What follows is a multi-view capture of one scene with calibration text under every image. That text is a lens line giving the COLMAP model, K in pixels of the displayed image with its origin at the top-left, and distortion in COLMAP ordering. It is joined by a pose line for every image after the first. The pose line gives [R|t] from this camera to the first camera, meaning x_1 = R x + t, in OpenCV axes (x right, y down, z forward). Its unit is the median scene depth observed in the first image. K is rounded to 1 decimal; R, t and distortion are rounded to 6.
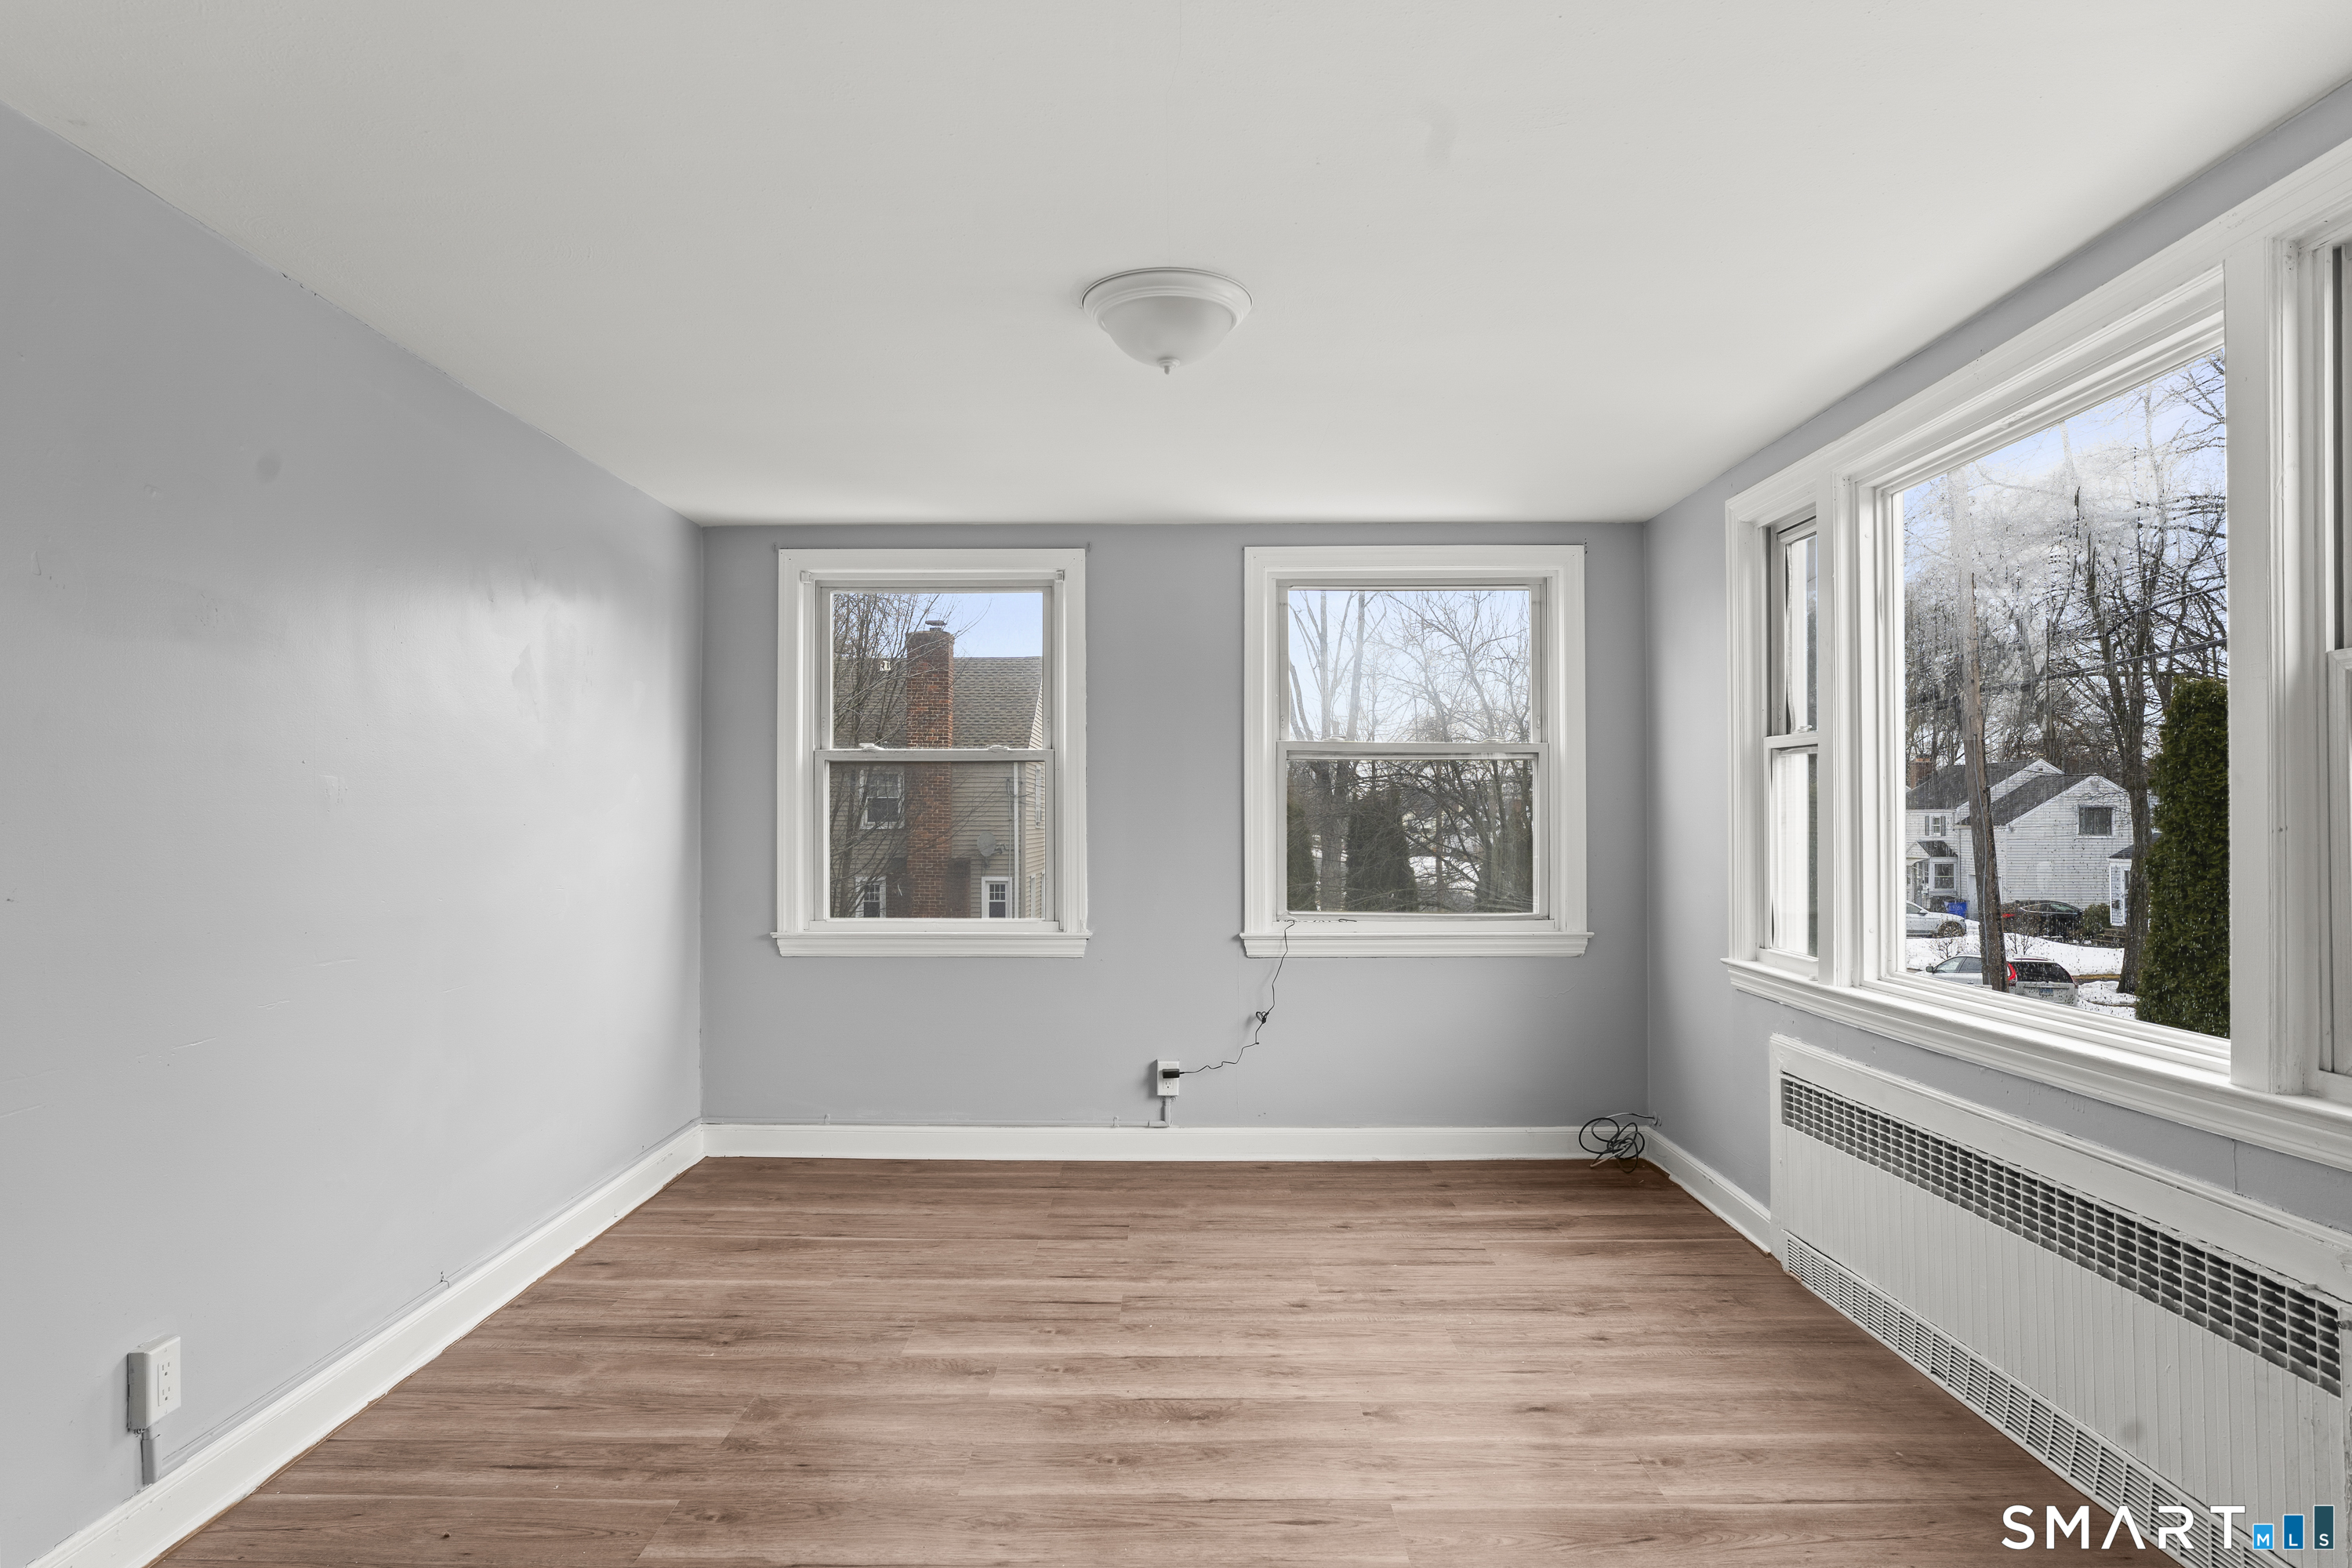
lens RADIAL K [[1363.6, 0, 1159.8], [0, 1363.6, 809.6], [0, 0, 1]] dist [-0.000963, -0.000441]
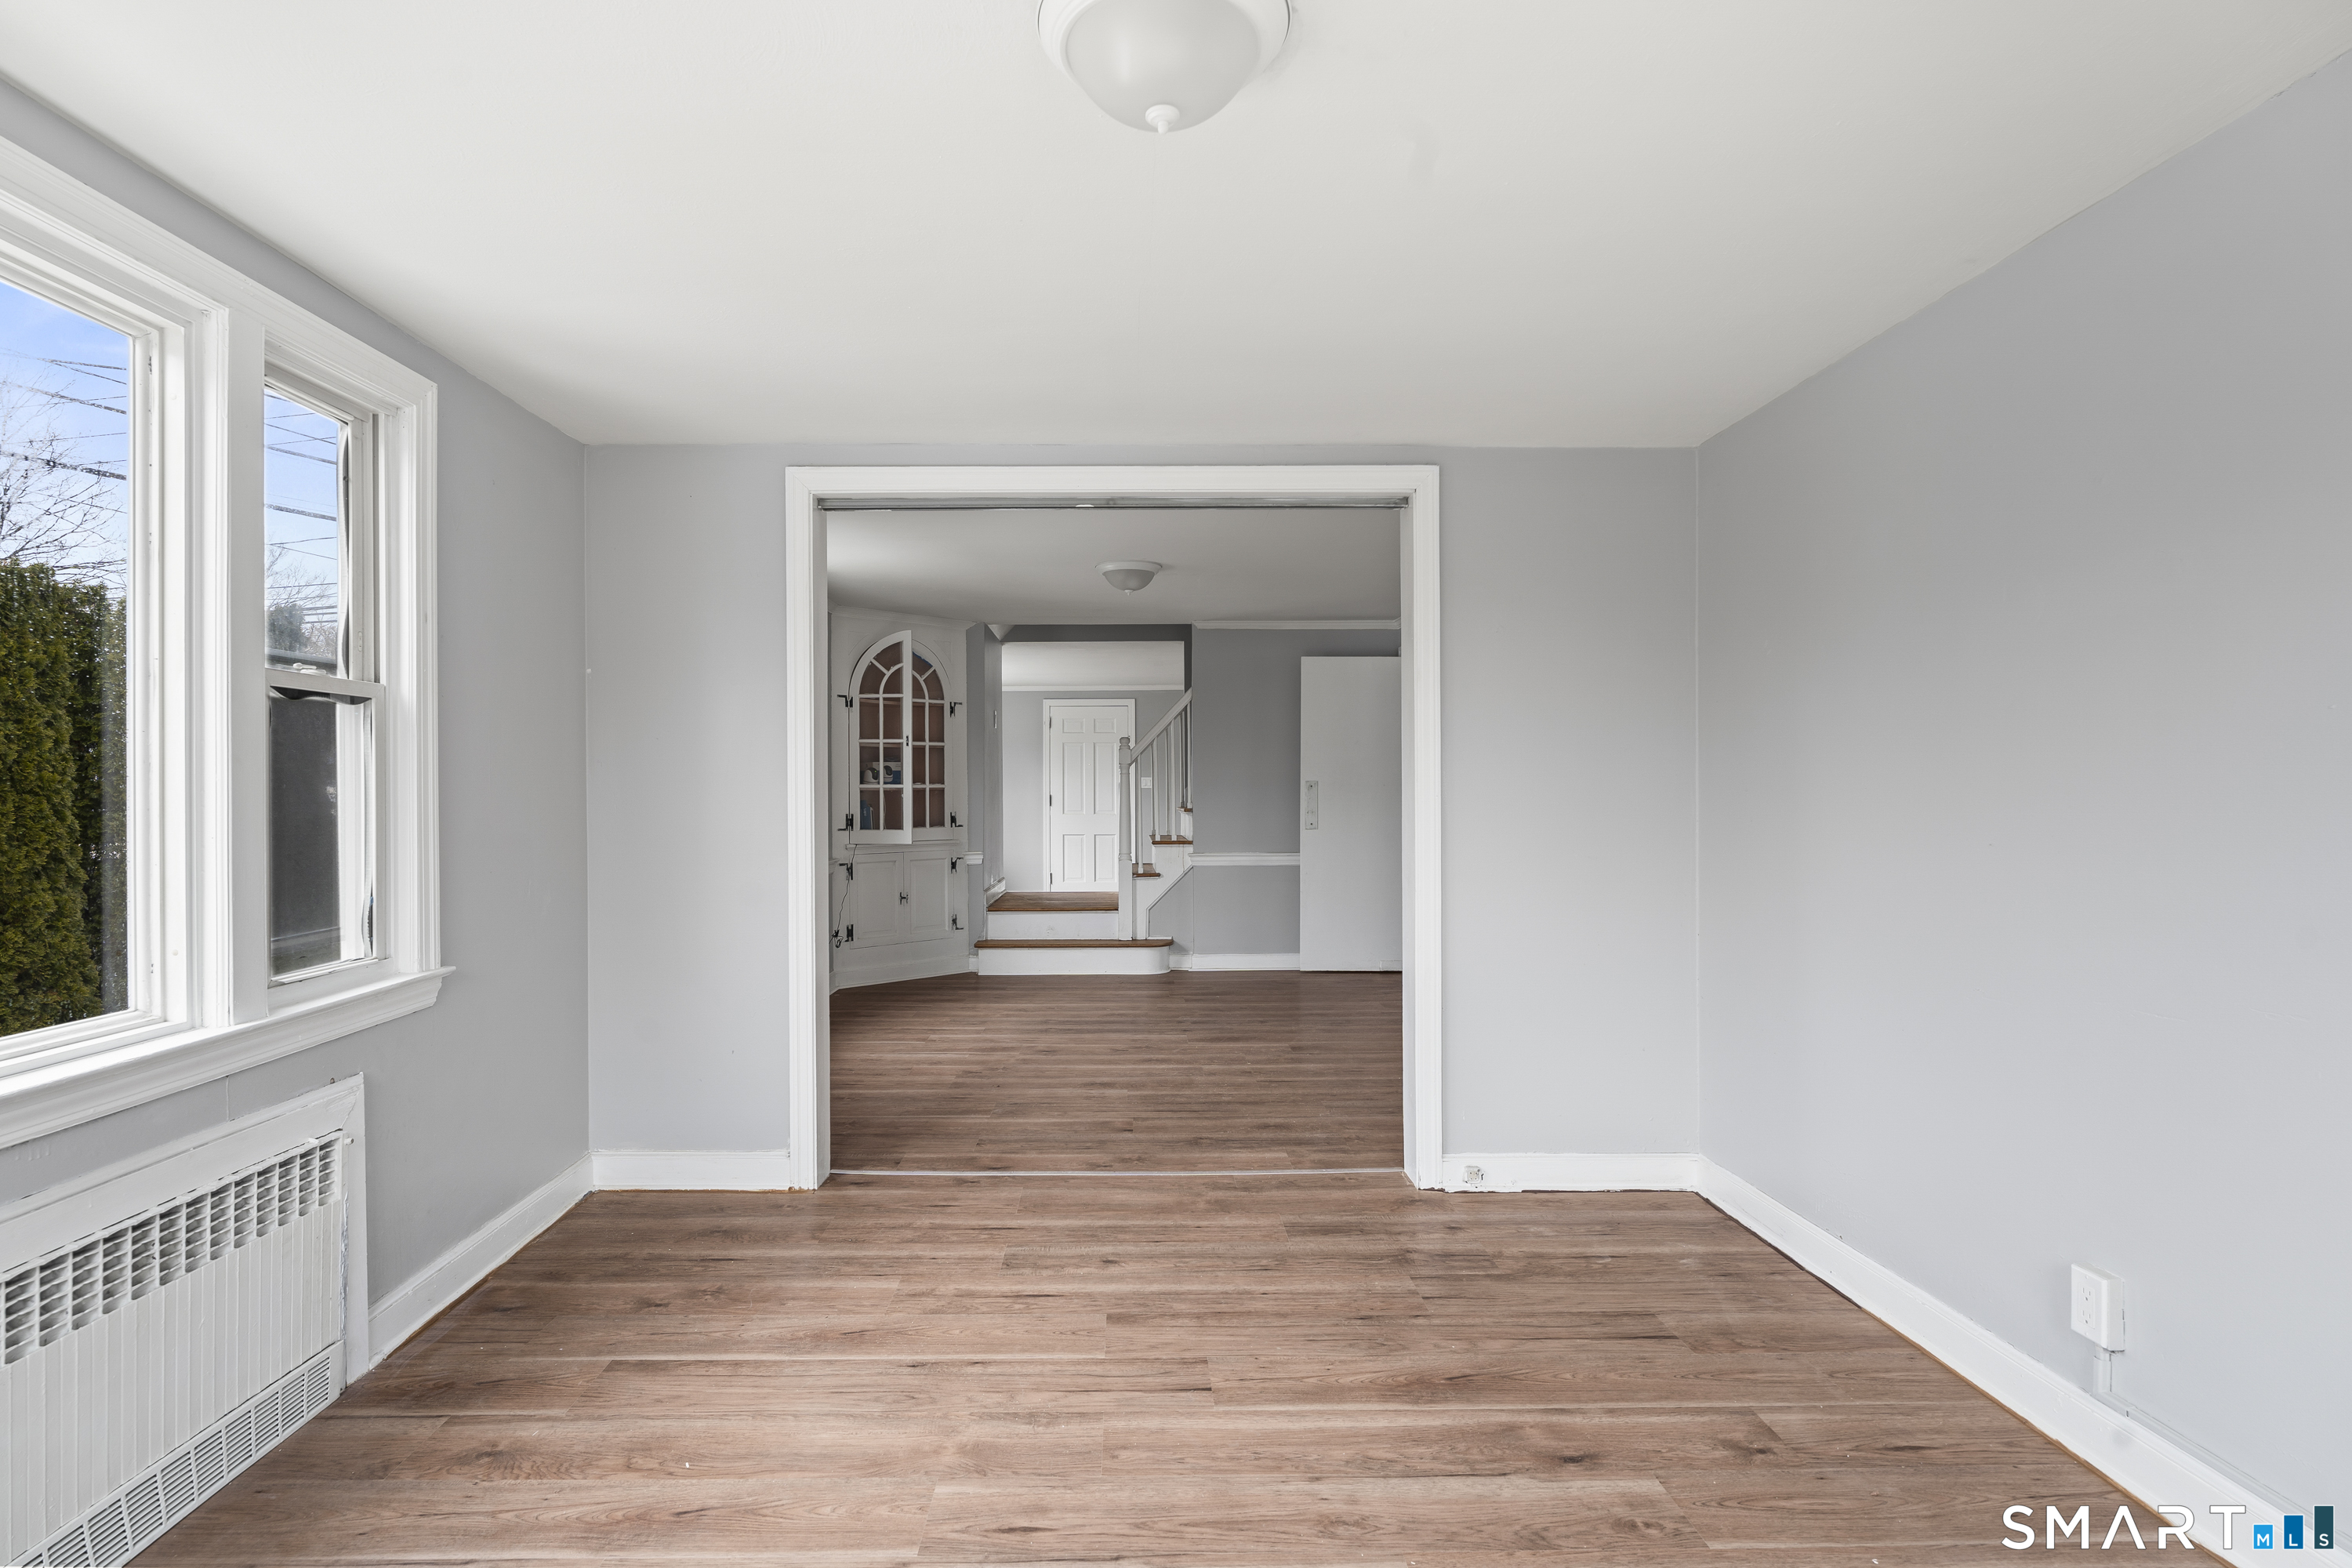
lens RADIAL K [[1171.1, 0, 1142.7], [0, 1171.1, 790.6], [0, 0, 1]] dist [-0.001381, 0.001667]
pose [[-0.999771, 0.006199, -0.020479, 0.021854], [0.006374, 0.999944, -0.008489, 0.009399], [0.020425, -0.008618, -0.999754, 1.160753]]
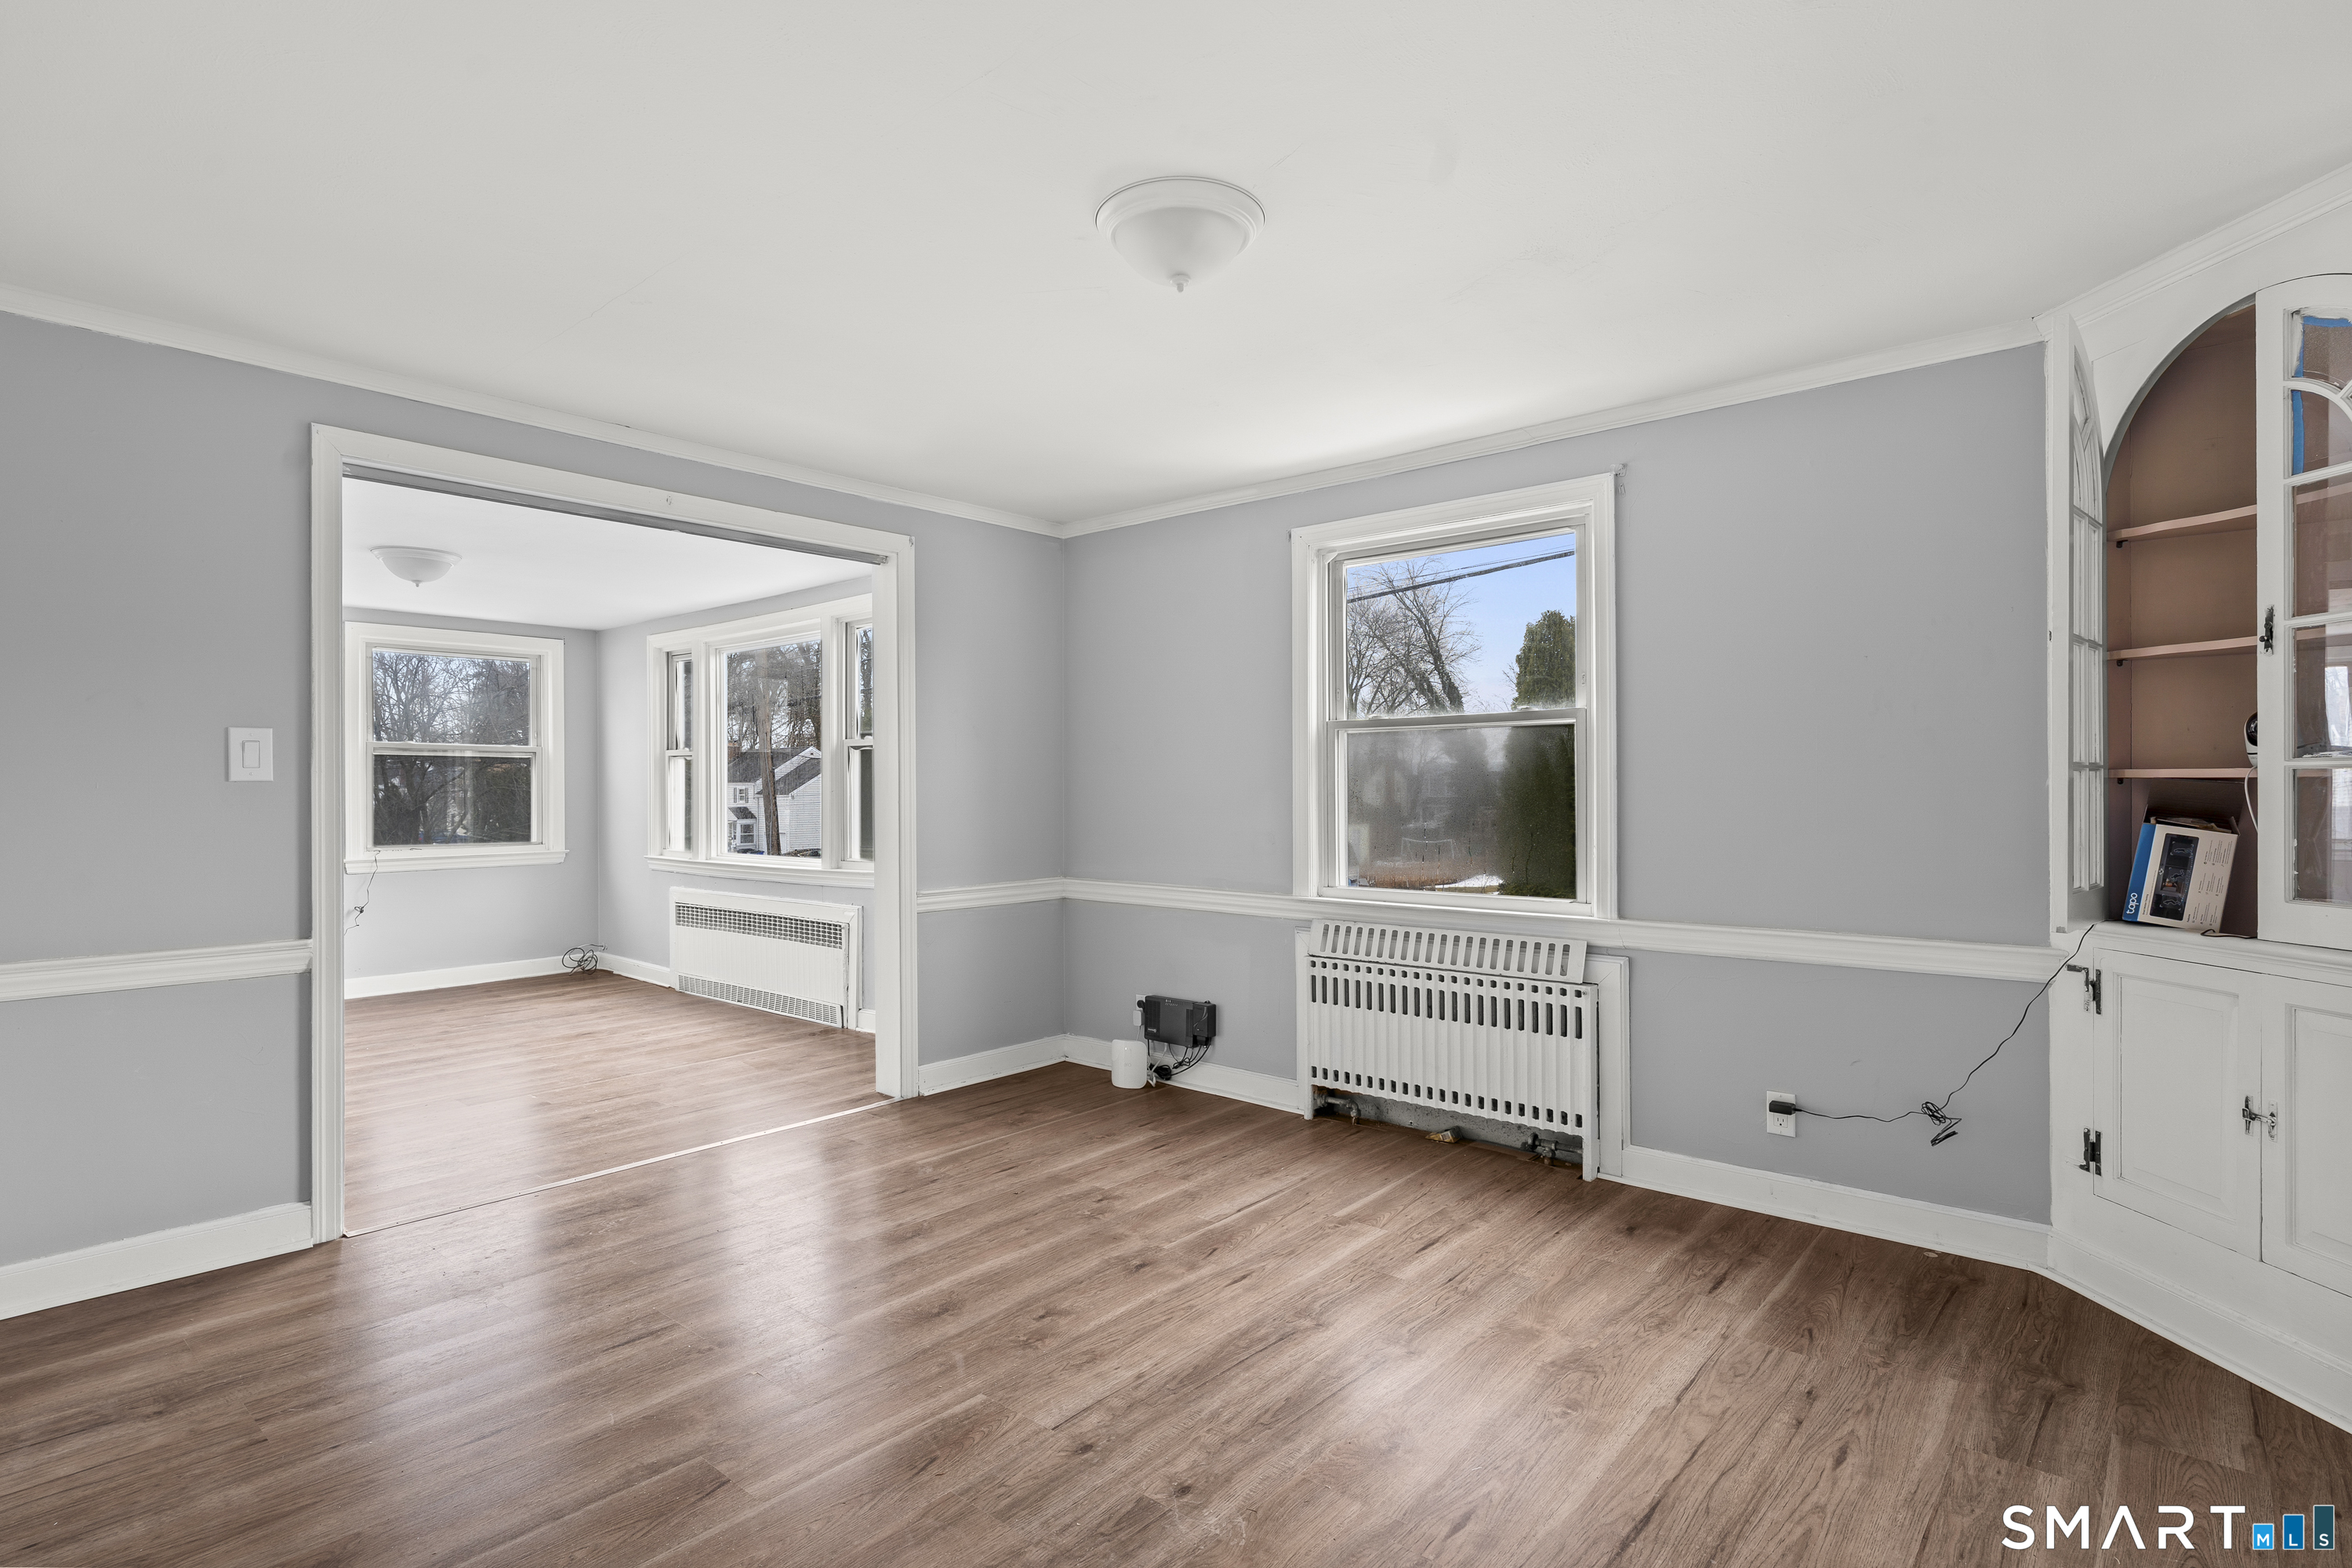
lens RADIAL K [[1171.1, 0, 1142.7], [0, 1171.1, 790.6], [0, 0, 1]] dist [-0.001381, 0.001667]
pose [[0.661961, -0.000164, 0.749538, -0.501931], [-0.004895, 0.999978, 0.004543, -0.003791], [-0.749522, -0.006676, 0.661946, -0.891803]]
